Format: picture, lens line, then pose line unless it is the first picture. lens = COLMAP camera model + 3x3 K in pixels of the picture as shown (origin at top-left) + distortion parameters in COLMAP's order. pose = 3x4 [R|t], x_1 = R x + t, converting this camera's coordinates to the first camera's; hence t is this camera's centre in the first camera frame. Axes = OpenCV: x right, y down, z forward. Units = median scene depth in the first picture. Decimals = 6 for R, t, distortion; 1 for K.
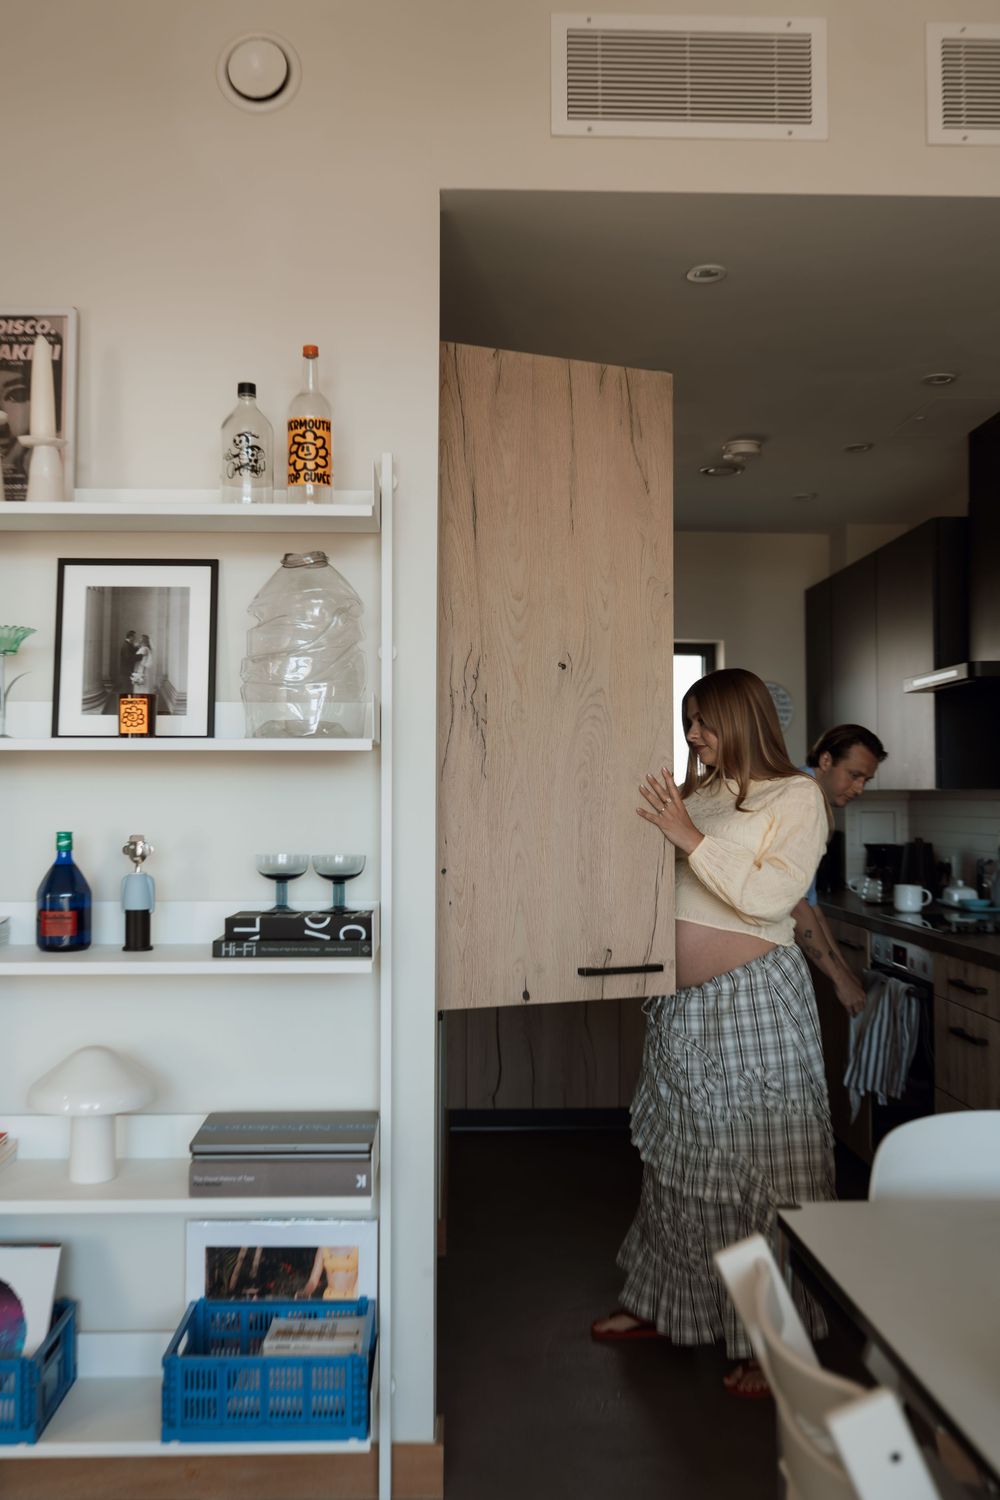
lens RADIAL K [[1463.0, 0, 494.7], [0, 1463.0, 746.2], [0, 0, 1]] dist [0.001260, 0.000000]
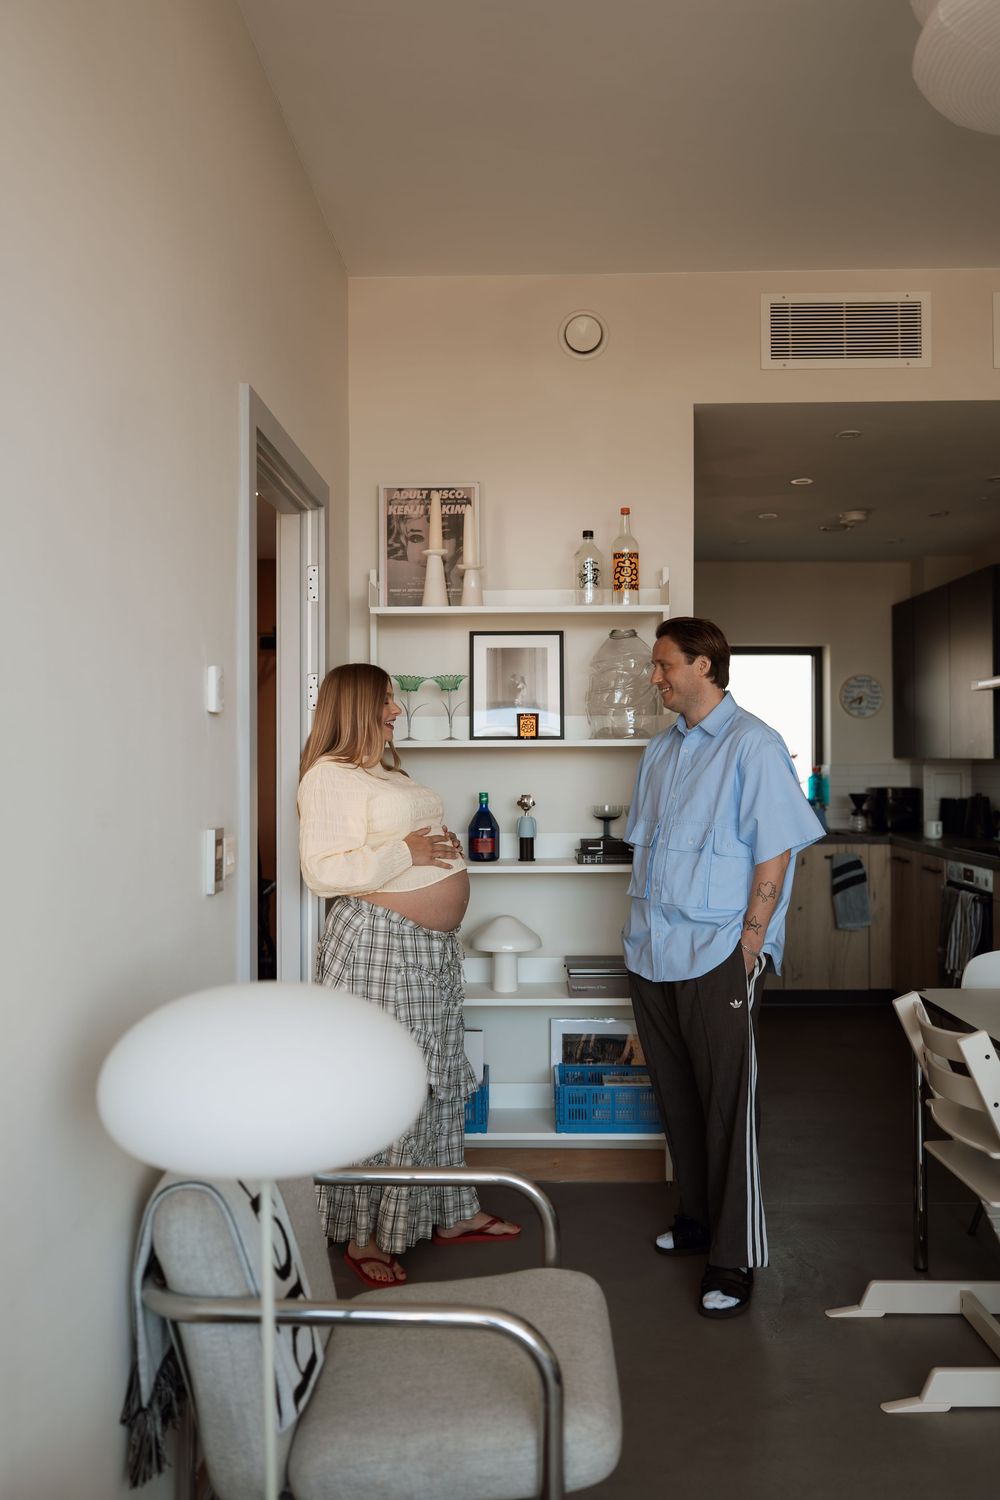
lens RADIAL K [[1398.1, 0, 482.8], [0, 1398.1, 748.2], [0, 0, 1]] dist [0.012219, 0.004709]
pose [[0.998620, -0.005327, -0.052248, -0.200521], [0.006913, 0.999519, 0.030231, -0.042249], [0.052062, -0.030550, 0.998176, -0.623735]]
